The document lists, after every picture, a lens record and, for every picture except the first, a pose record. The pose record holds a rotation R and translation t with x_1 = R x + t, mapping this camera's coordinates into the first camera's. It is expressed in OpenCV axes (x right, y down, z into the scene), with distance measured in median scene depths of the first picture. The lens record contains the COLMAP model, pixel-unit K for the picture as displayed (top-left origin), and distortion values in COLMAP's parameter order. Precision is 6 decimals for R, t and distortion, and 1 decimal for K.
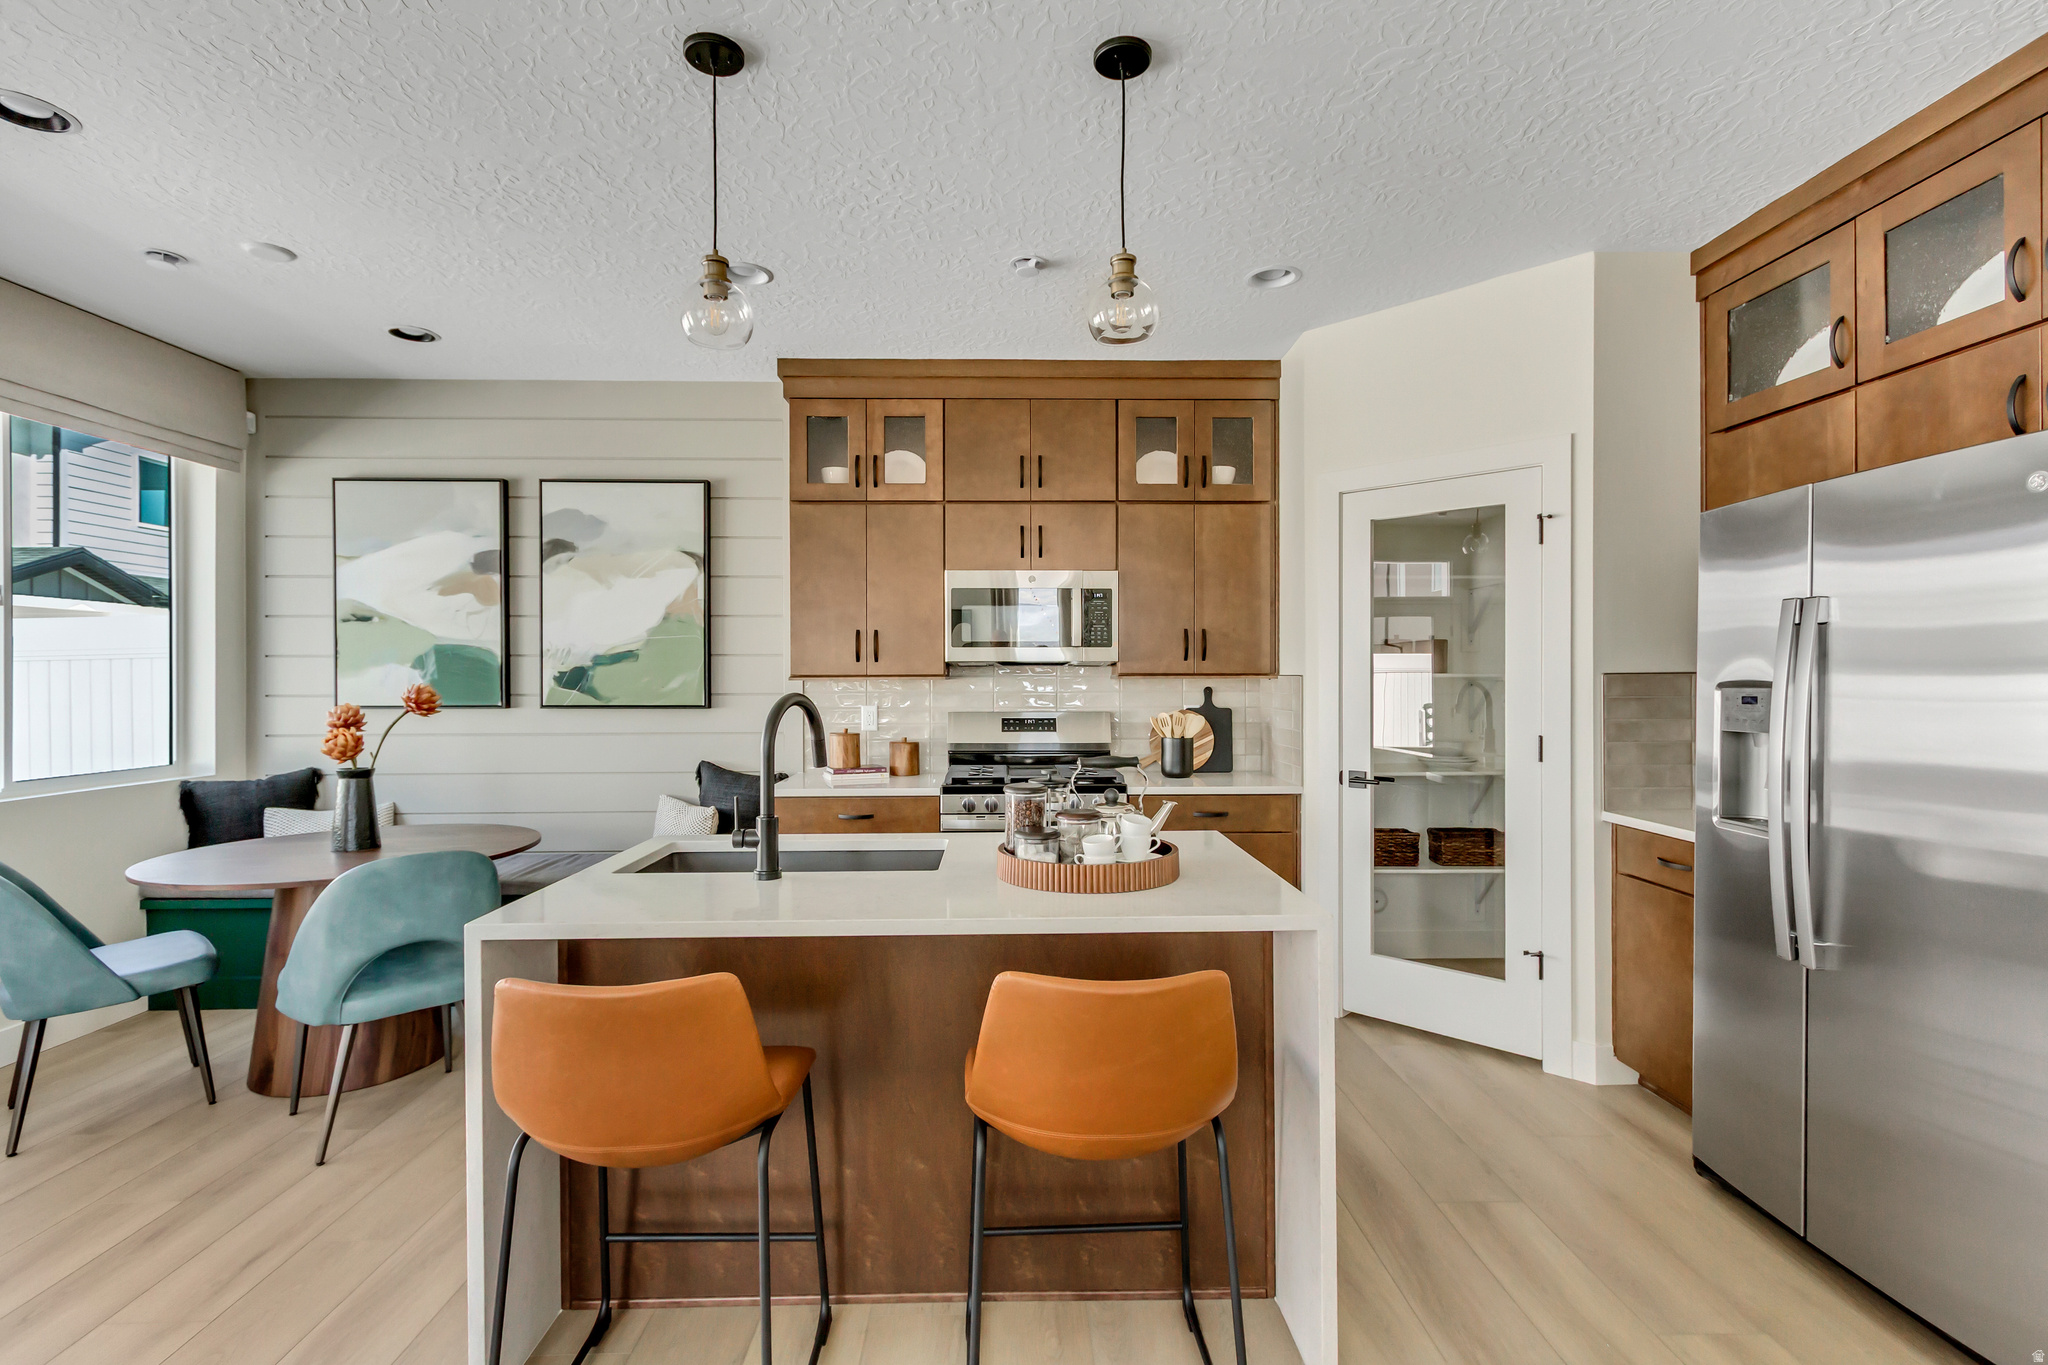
lens RADIAL K [[954.2, 0, 1028.5], [0, 954.2, 676.2], [0, 0, 1]] dist [-0.000818, -0.000966]
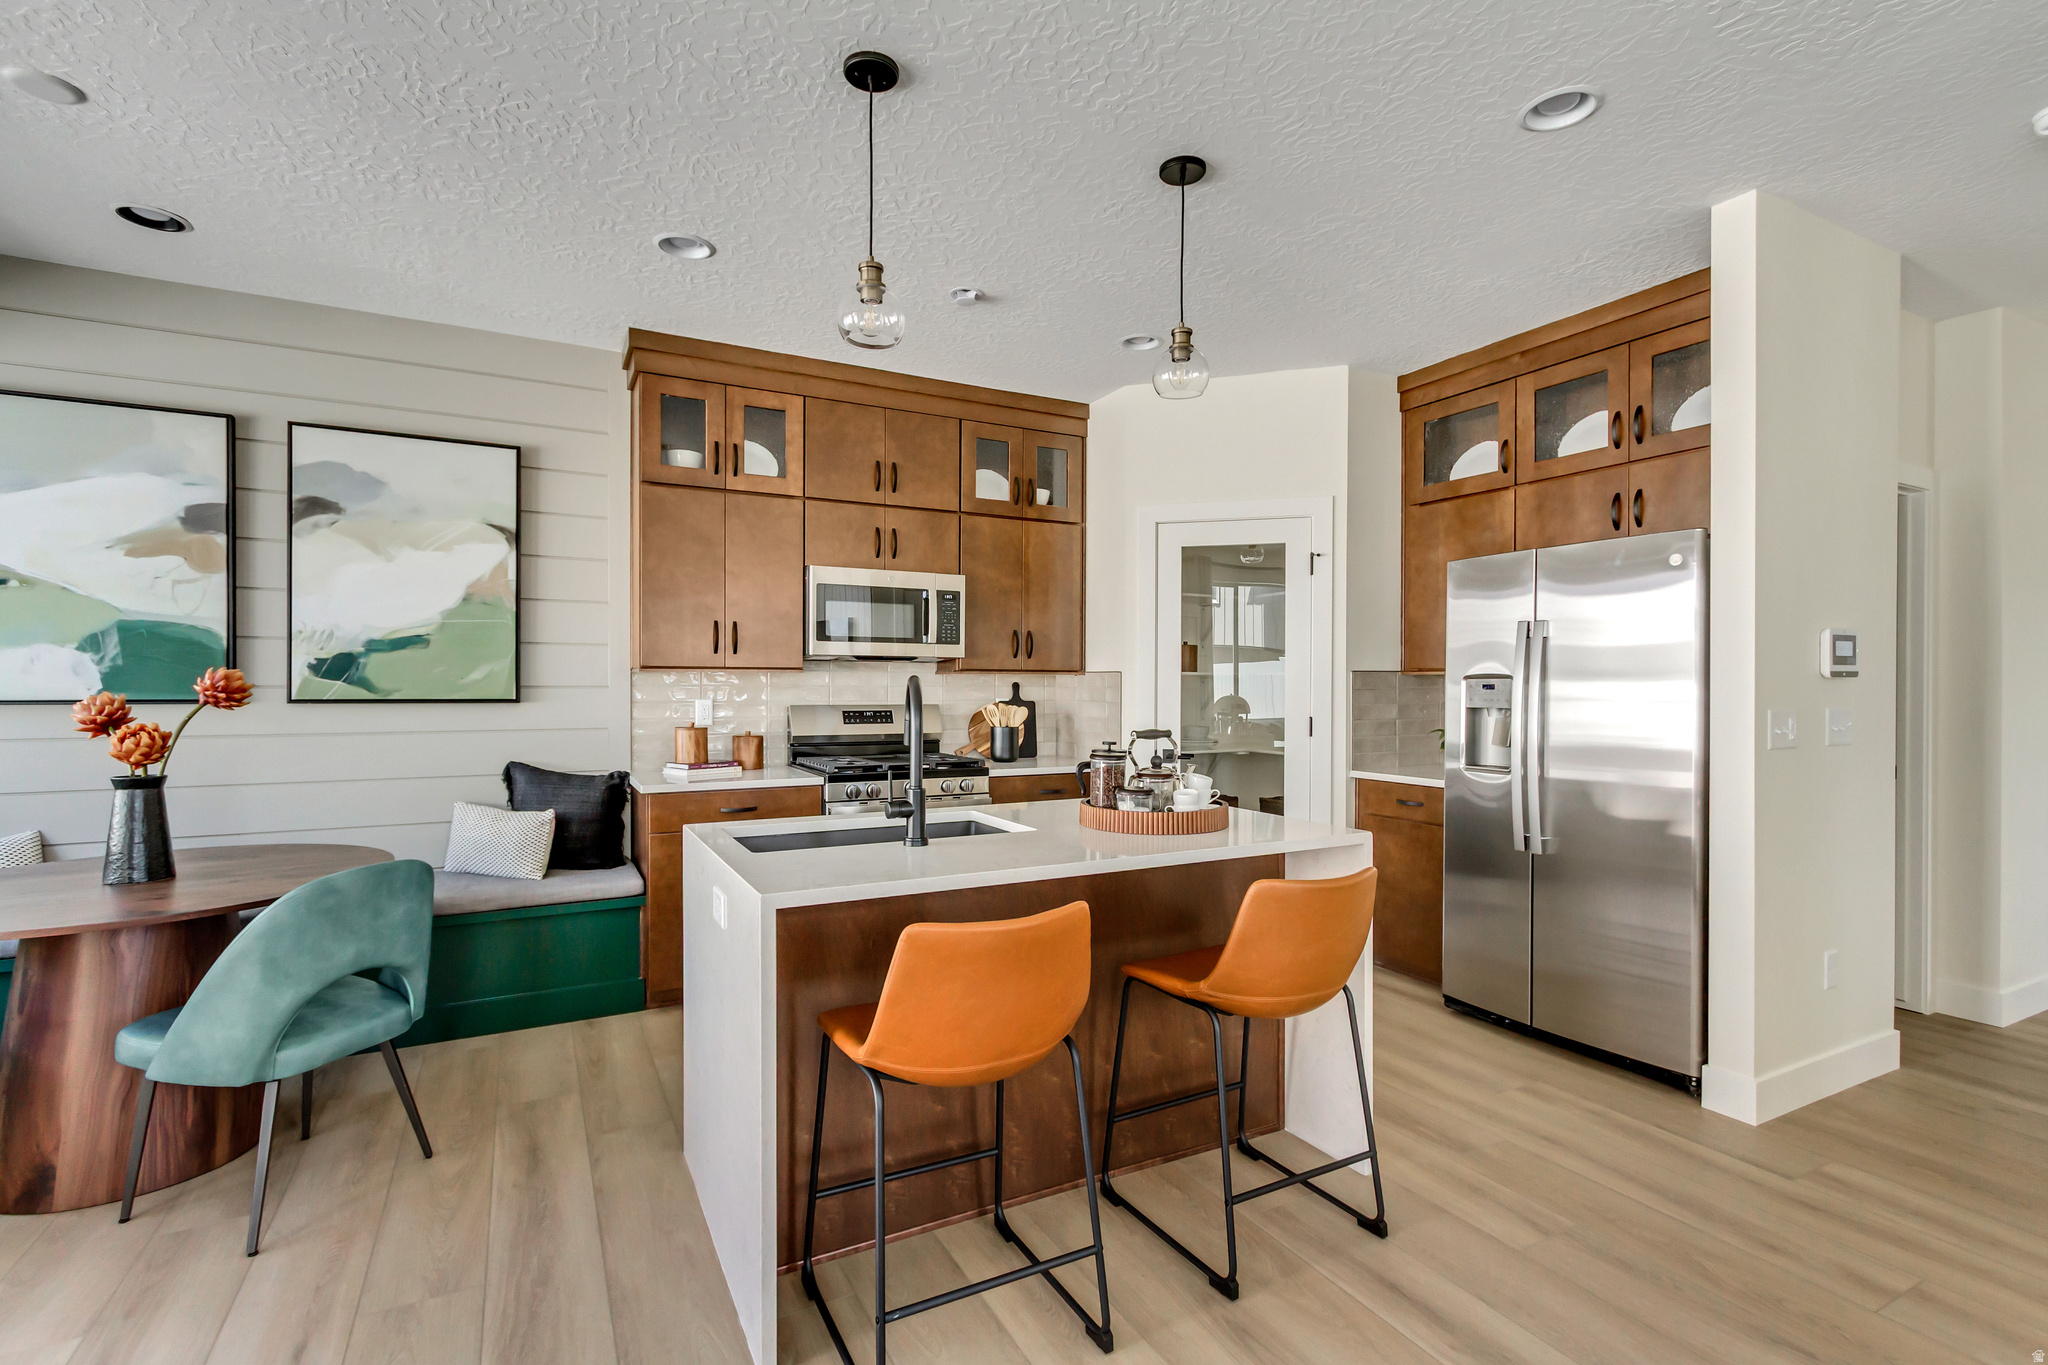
lens RADIAL K [[947.2, 0, 1041.4], [0, 947.2, 685.5], [0, 0, 1]] dist [-0.000992, -0.000968]
pose [[0.889071, 0.004621, 0.457746, -0.322583], [-0.006219, 0.999979, 0.001986, 0.013687], [-0.457727, -0.004612, 0.889081, -0.012736]]
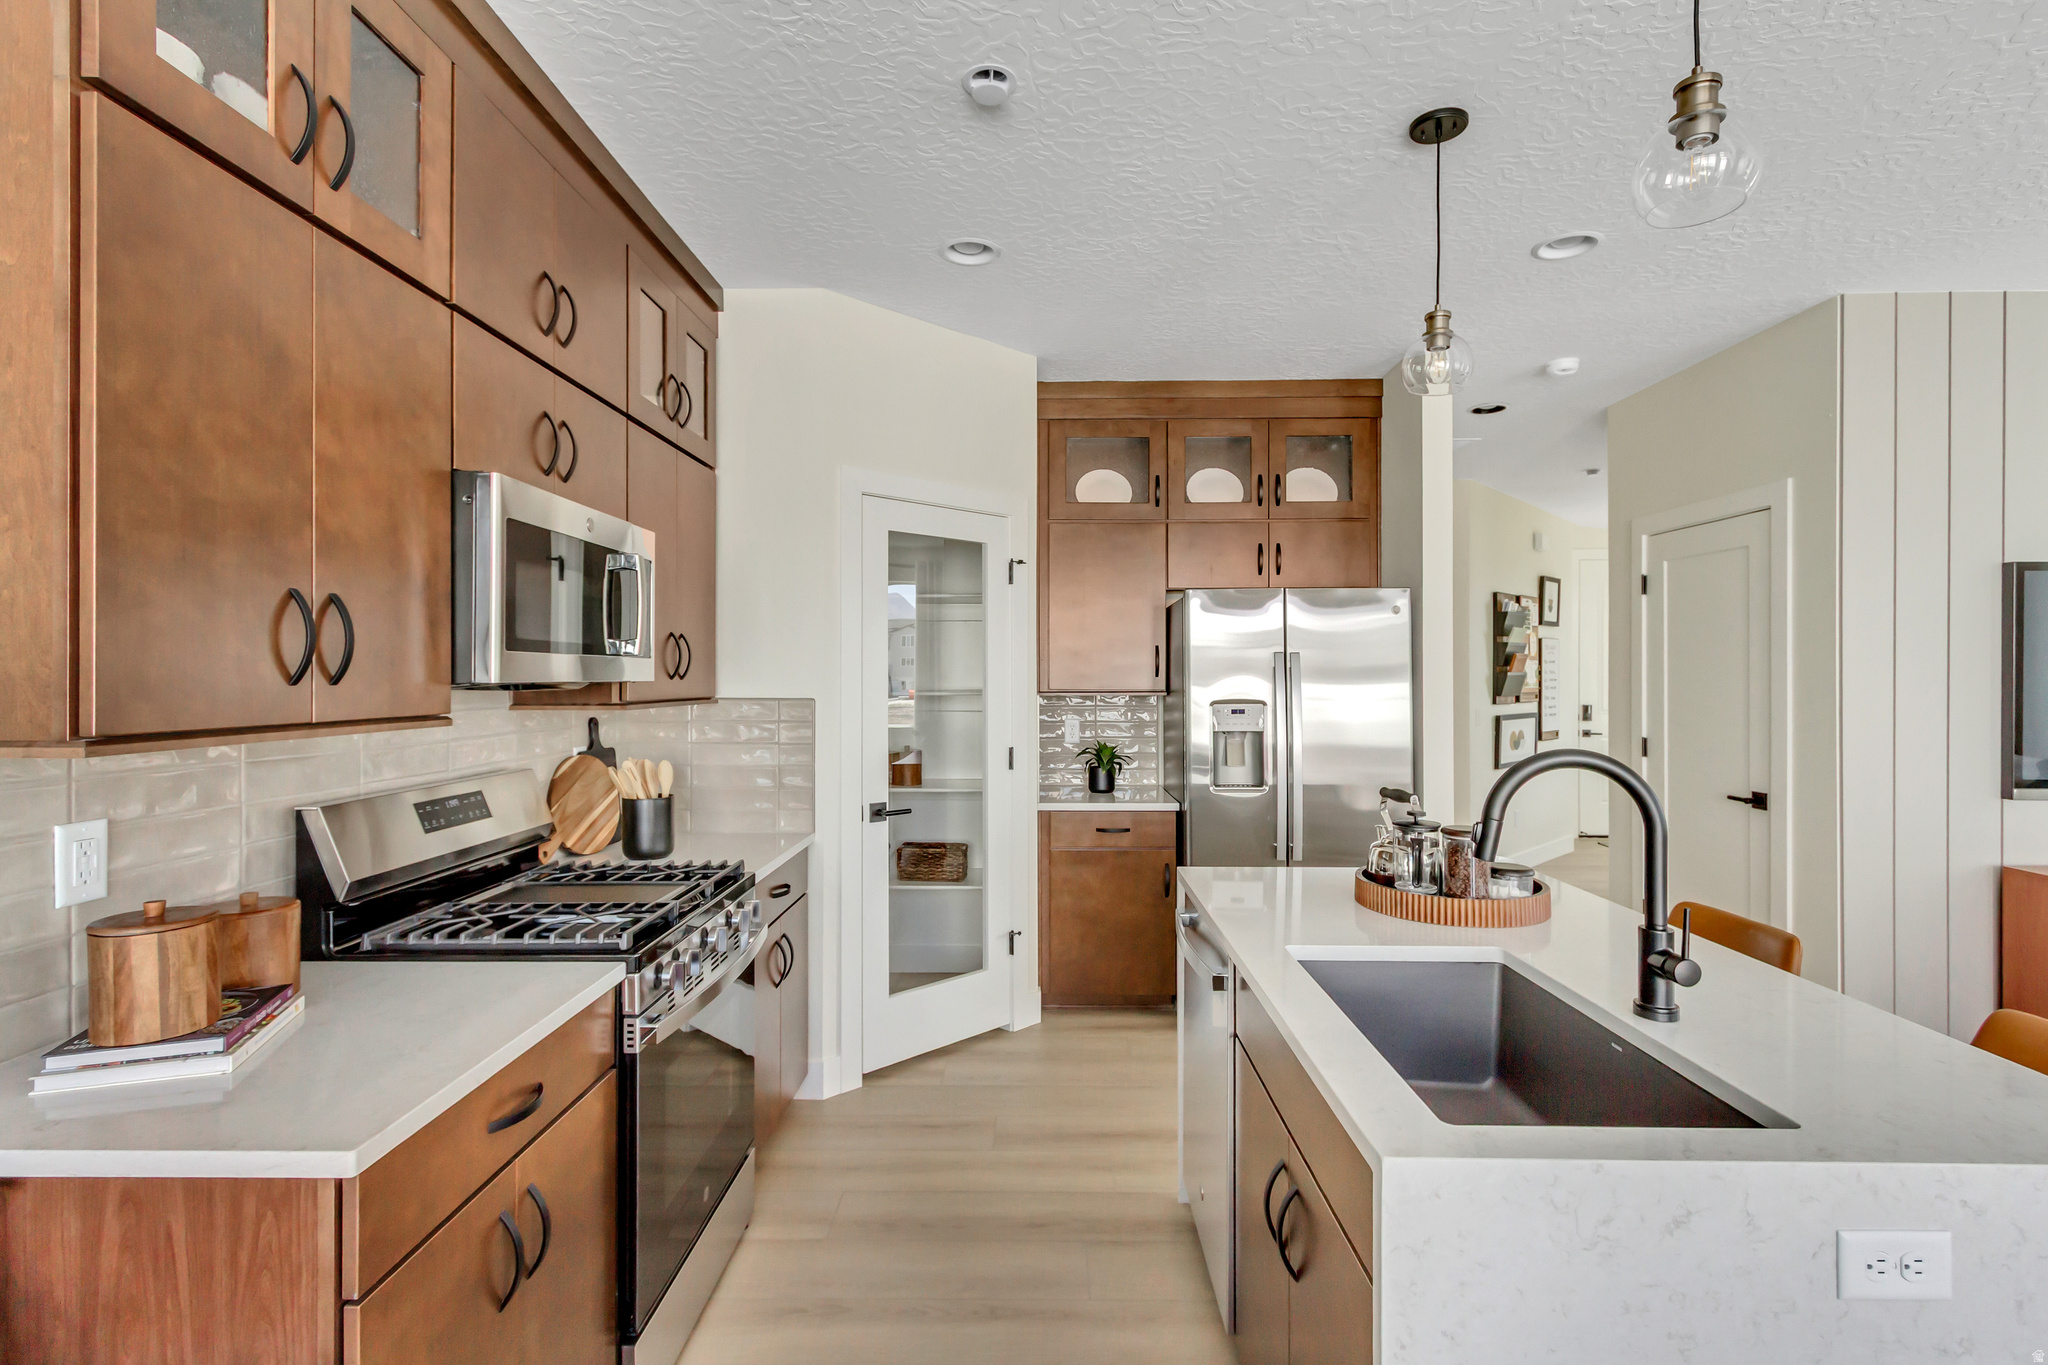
lens RADIAL K [[954.2, 0, 1028.5], [0, 954.2, 676.2], [0, 0, 1]] dist [-0.000818, -0.000966]
pose [[0.037447, 0.002986, 0.999294, -0.496814], [-0.000445, 0.999995, -0.002971, -0.017010], [-0.999299, -0.000333, 0.037448, 0.724073]]
